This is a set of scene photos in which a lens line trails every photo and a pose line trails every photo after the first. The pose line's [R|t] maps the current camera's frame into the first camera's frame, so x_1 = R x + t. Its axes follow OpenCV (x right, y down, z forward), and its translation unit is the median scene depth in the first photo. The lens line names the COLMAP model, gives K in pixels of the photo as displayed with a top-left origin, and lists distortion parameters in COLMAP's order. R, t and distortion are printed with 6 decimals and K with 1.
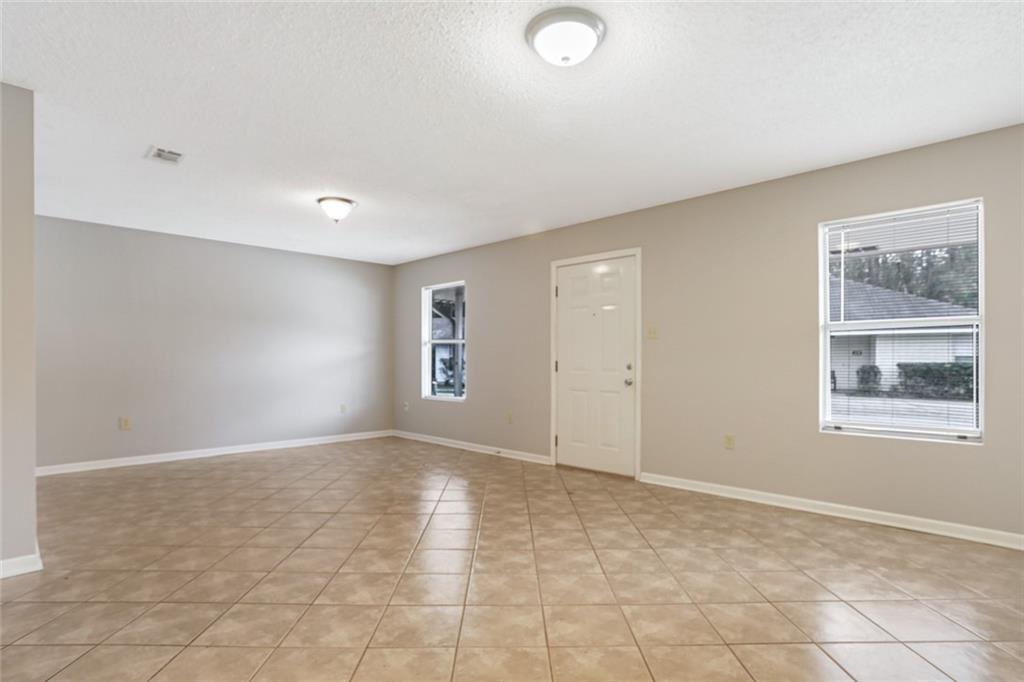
lens RADIAL K [[515.8, 0, 512.8], [0, 515.8, 352.2], [0, 0, 1]] dist [-0.022427, -0.000948]
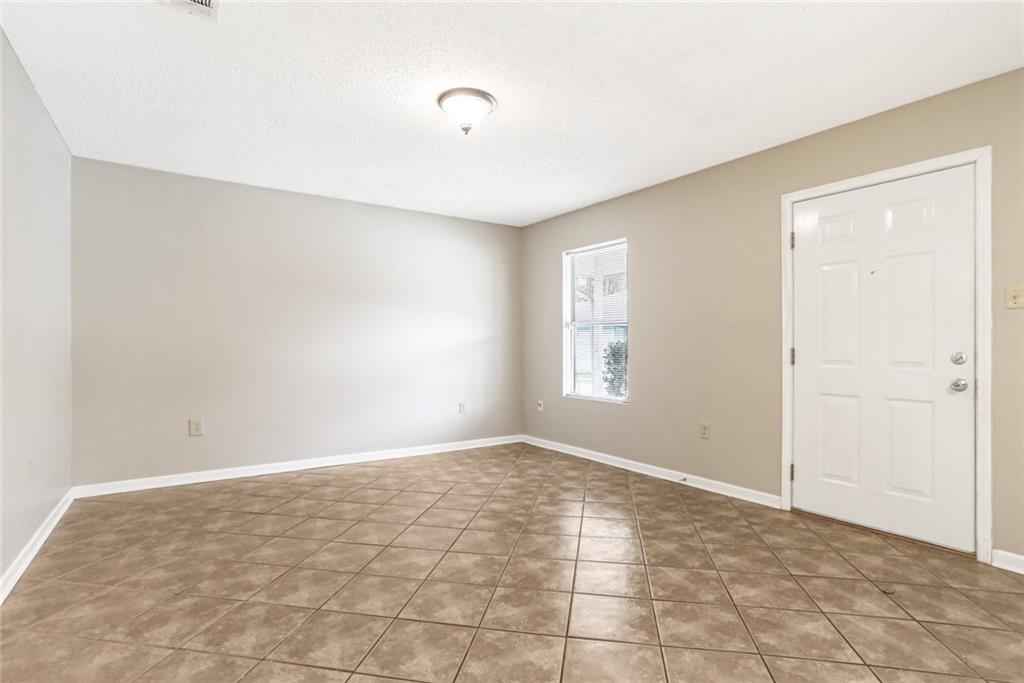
lens RADIAL K [[496.9, 0, 514.6], [0, 496.9, 353.7], [0, 0, 1]] dist [-0.188042, 0.093810]
pose [[0.982424, 0.007683, -0.186507, -0.145945], [-0.002446, 0.999597, 0.028296, 0.007923], [0.186649, -0.027342, 0.982046, 0.361829]]
